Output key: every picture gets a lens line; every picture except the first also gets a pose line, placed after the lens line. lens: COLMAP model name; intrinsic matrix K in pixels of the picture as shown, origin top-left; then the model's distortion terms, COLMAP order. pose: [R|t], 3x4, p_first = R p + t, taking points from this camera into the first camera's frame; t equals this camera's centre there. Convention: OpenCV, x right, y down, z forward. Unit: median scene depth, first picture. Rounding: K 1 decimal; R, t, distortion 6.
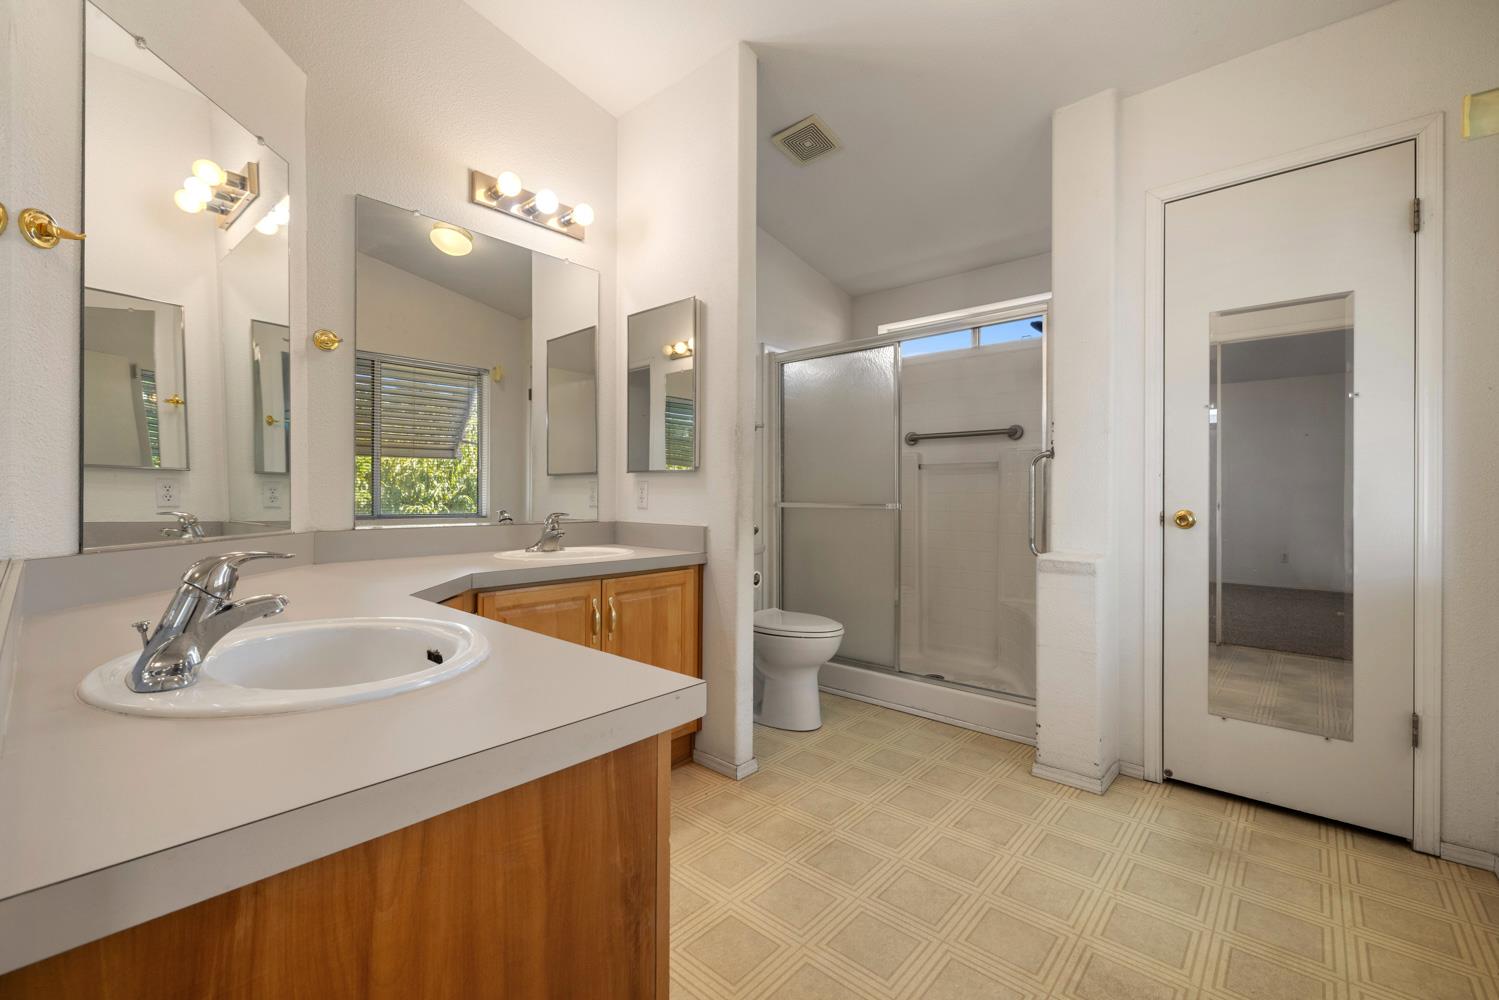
lens RADIAL K [[628.5, 0, 746.1], [0, 628.5, 491.0], [0, 0, 1]] dist [-0.000012, -0.000020]
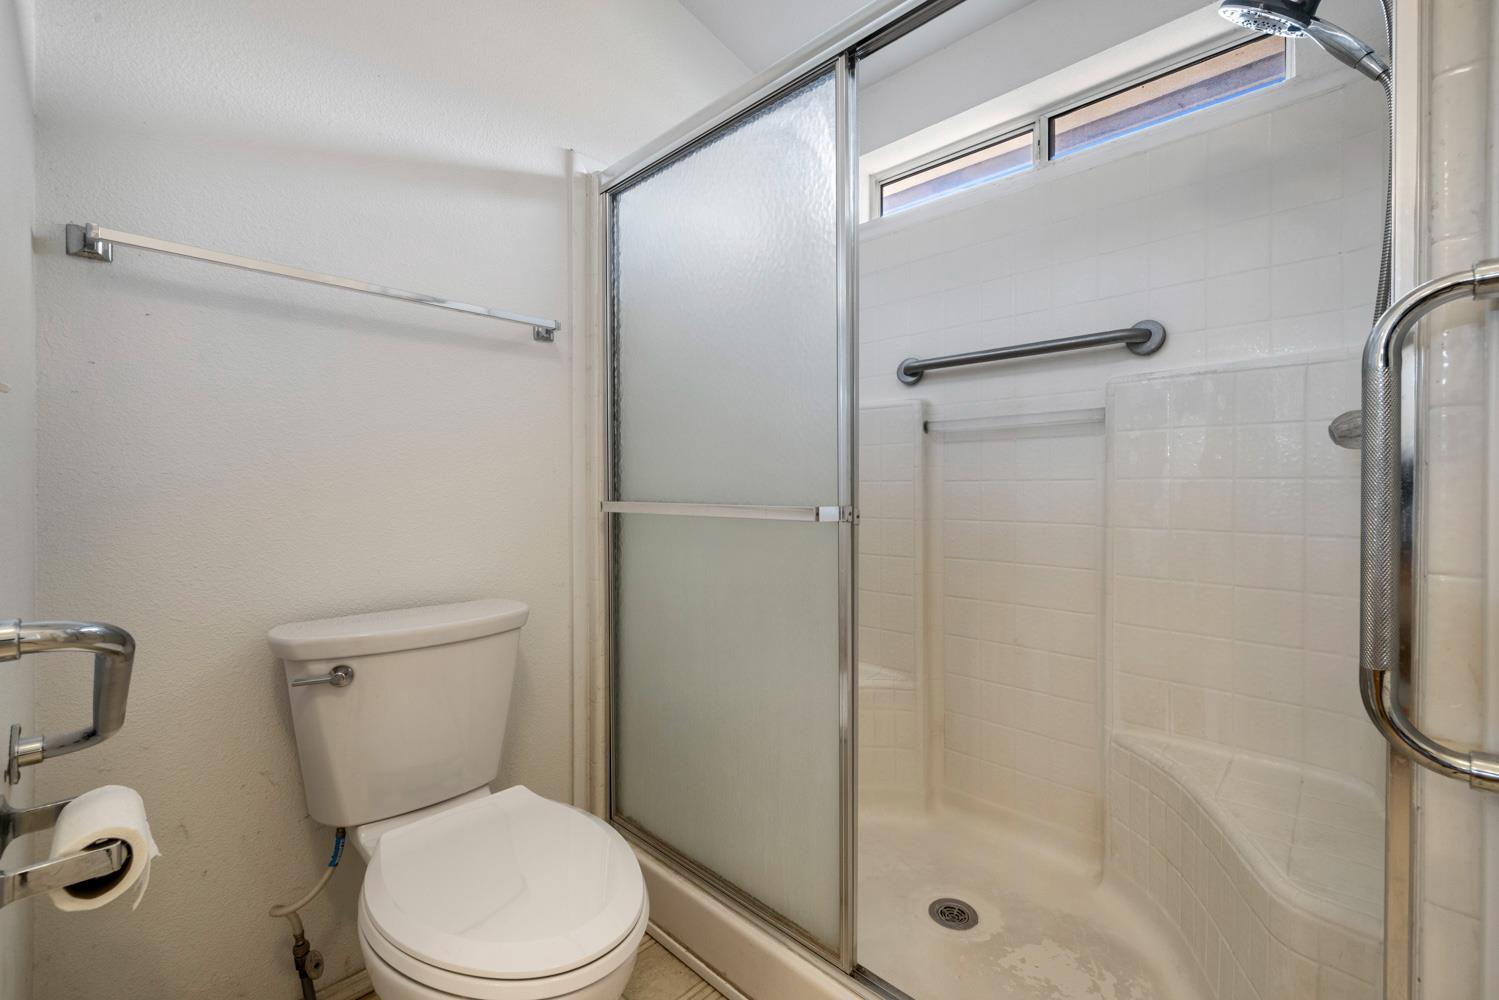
lens RADIAL K [[628.5, 0, 746.1], [0, 628.5, 491.0], [0, 0, 1]] dist [-0.000012, -0.000020]
pose [[0.999049, -0.003284, -0.043485, 0.172324], [0.003645, 0.999960, 0.008217, 0.006907], [0.043456, -0.008367, 0.999020, 0.553810]]
